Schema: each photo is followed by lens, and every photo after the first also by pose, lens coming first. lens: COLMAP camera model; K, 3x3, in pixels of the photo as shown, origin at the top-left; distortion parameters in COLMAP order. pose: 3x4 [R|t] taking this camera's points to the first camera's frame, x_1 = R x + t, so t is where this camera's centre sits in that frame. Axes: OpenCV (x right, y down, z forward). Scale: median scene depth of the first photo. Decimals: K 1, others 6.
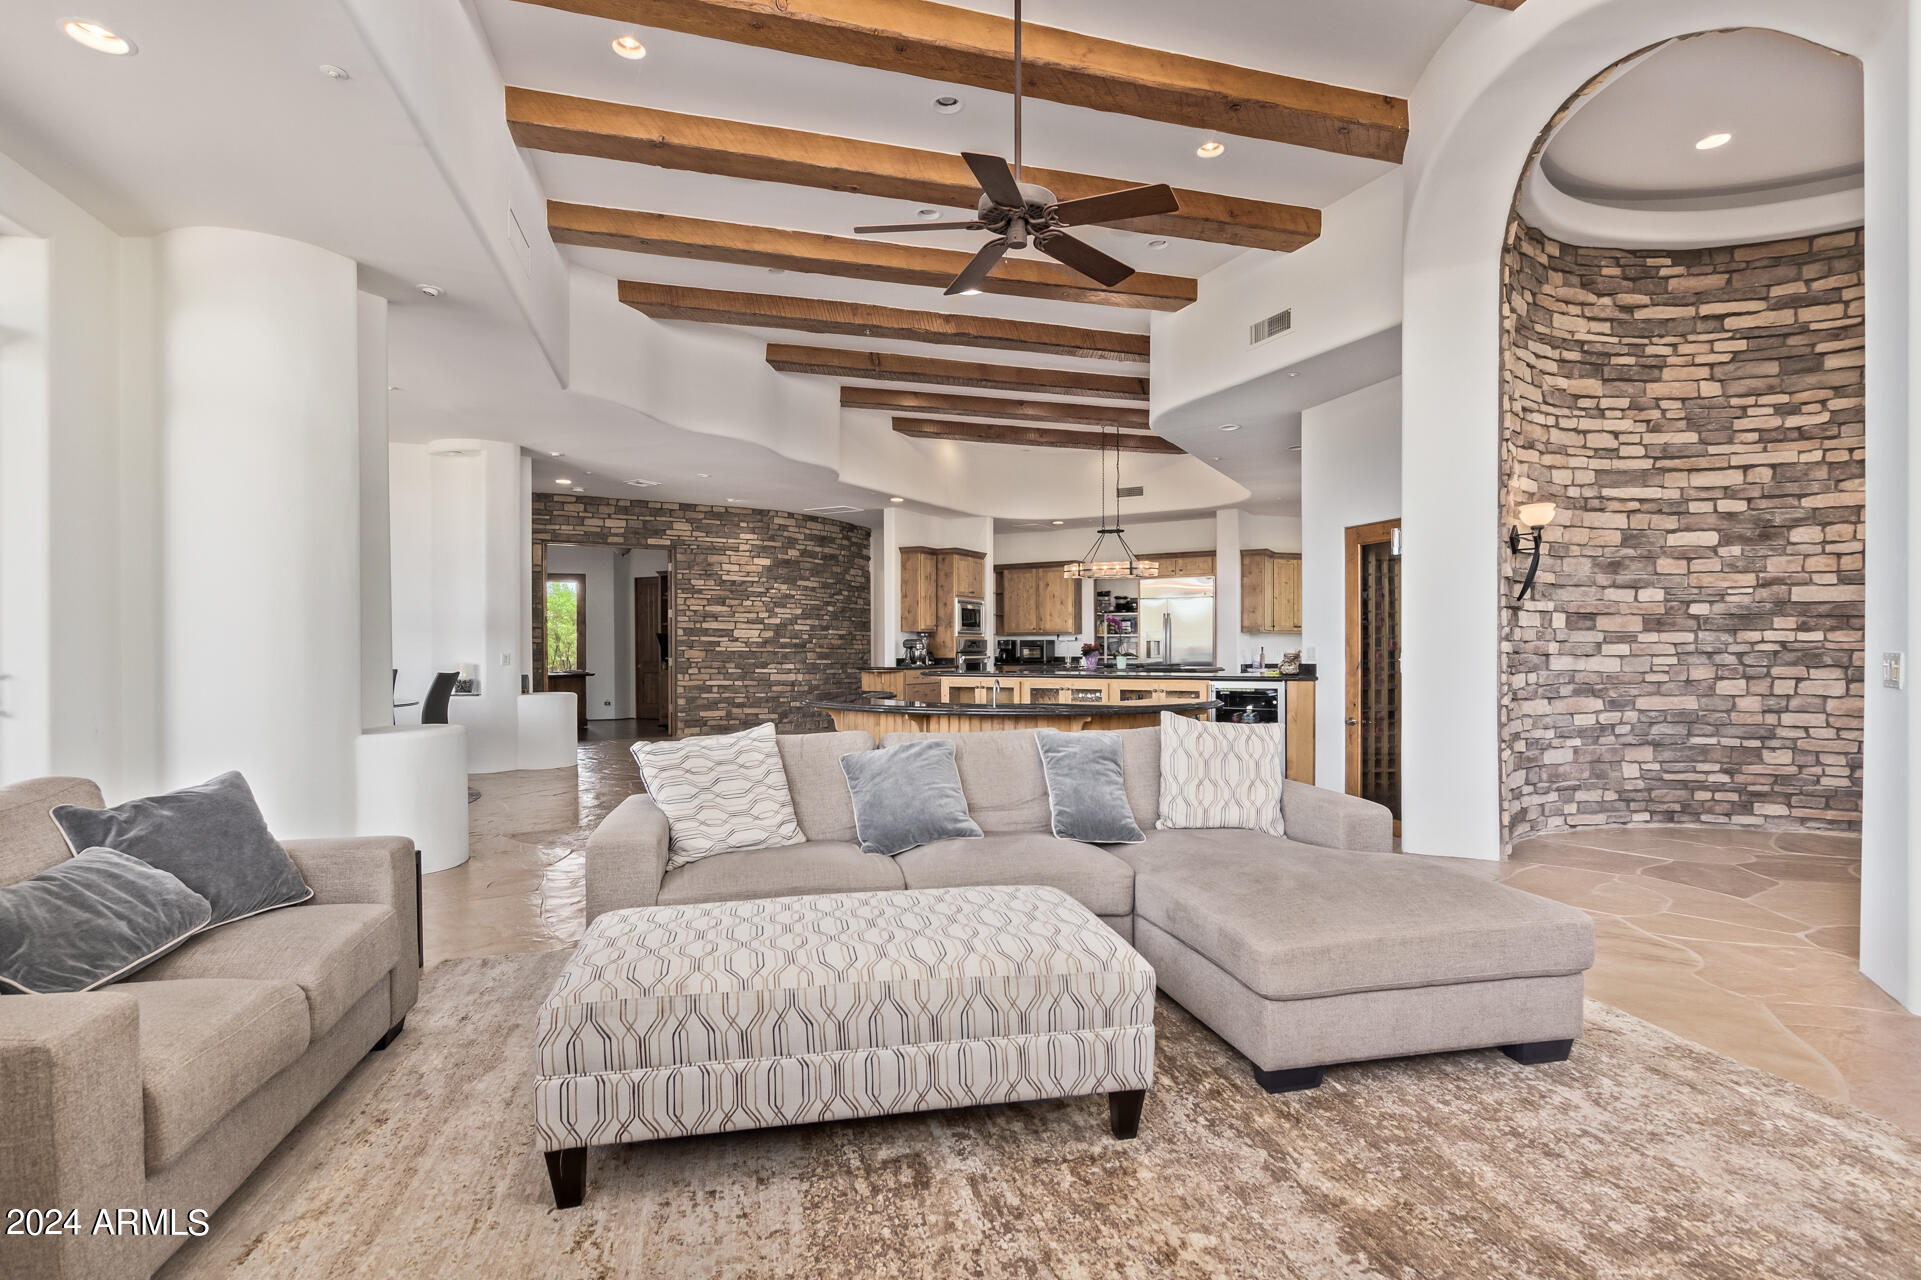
lens RADIAL K [[893.7, 0, 959.9], [0, 893.7, 650.8], [0, 0, 1]] dist [0.002514, 0.000000]
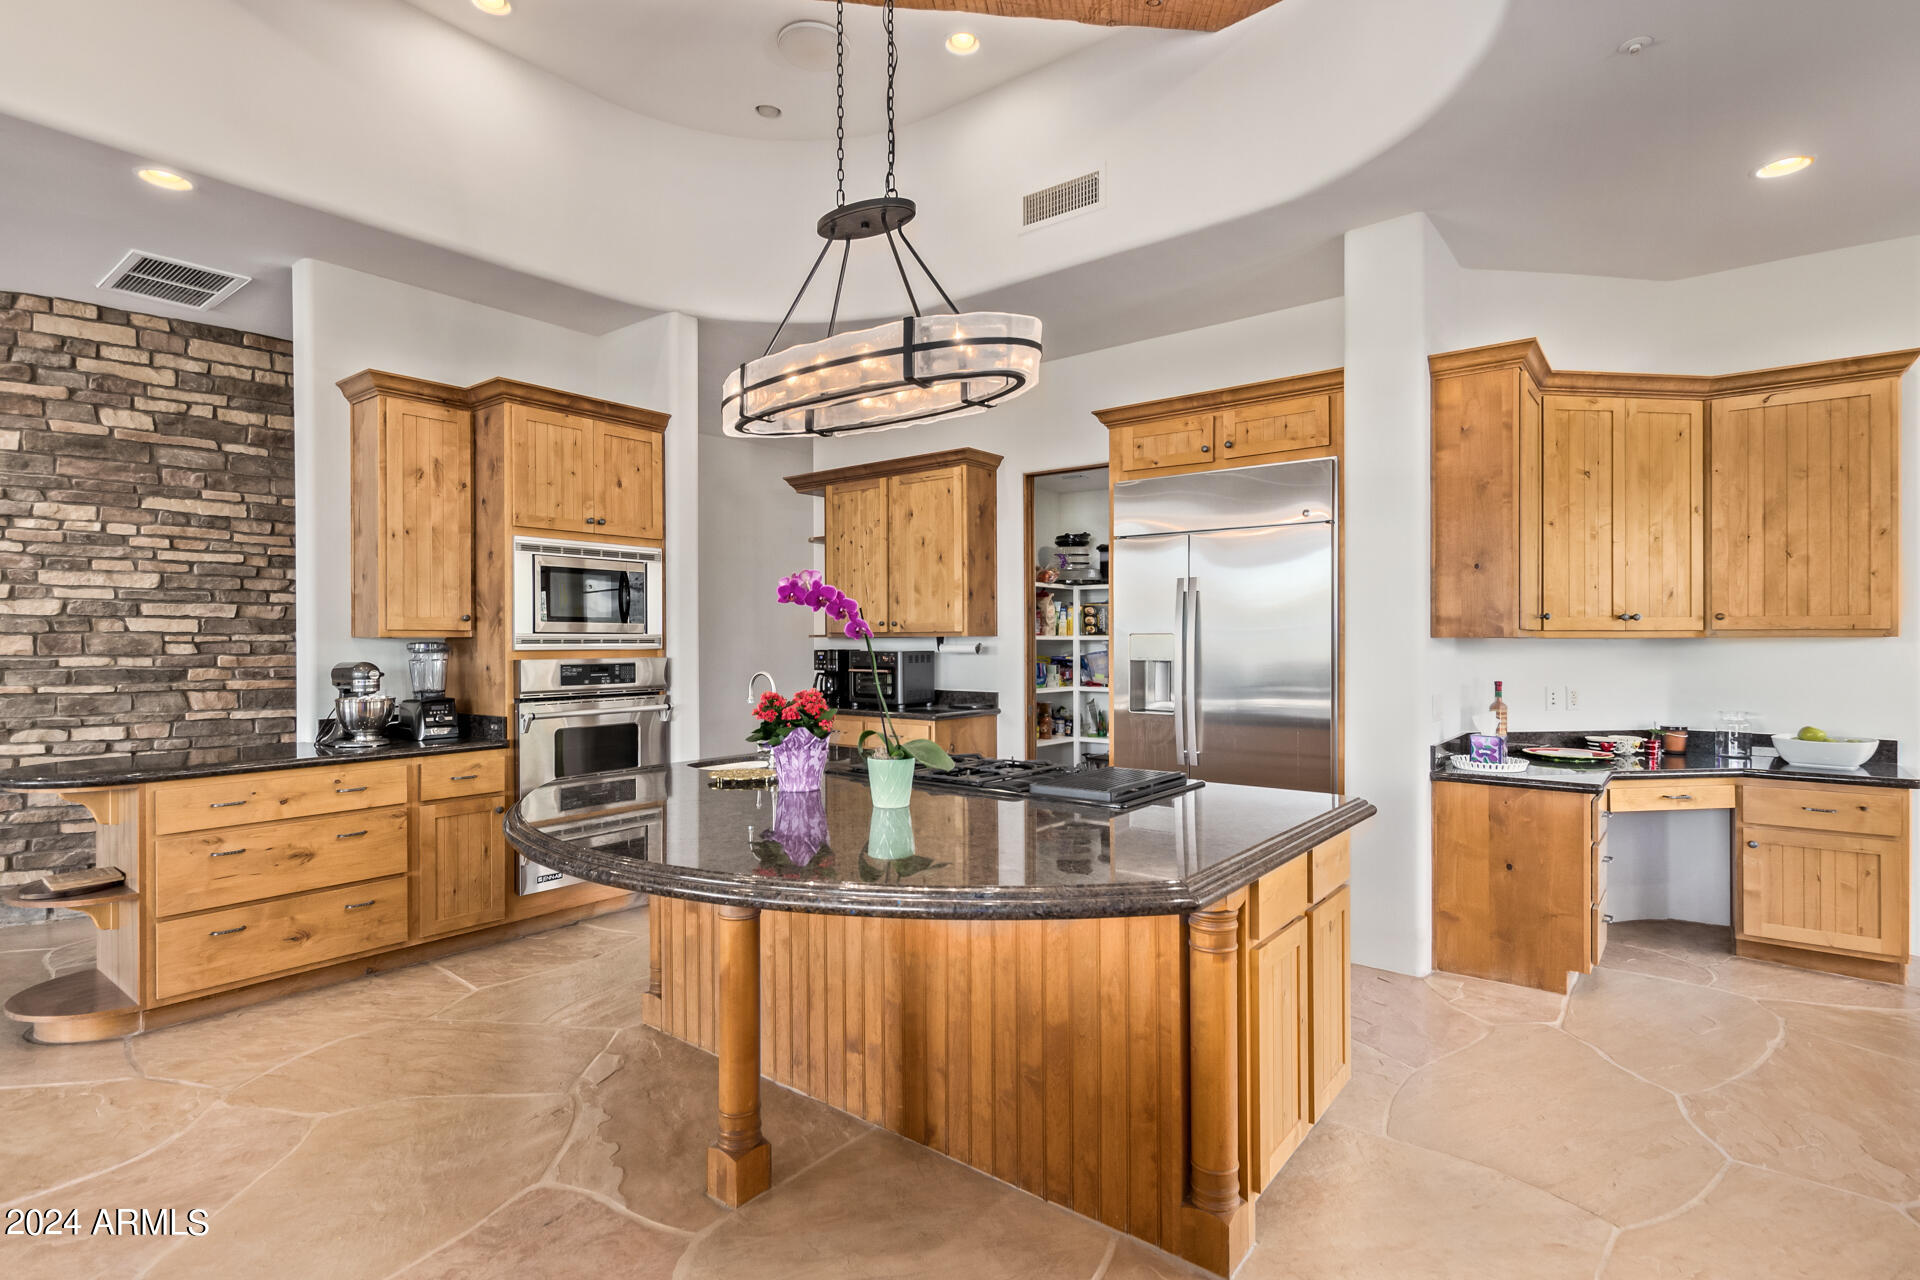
lens RADIAL K [[902.0, 0, 958.4], [0, 902.0, 623.9], [0, 0, 1]] dist [-0.001537, -0.000080]
pose [[0.992038, -0.003461, -0.125894, 0.191058], [0.001474, 0.999873, -0.015868, -0.020040], [0.125933, 0.015556, 0.991917, 0.668979]]
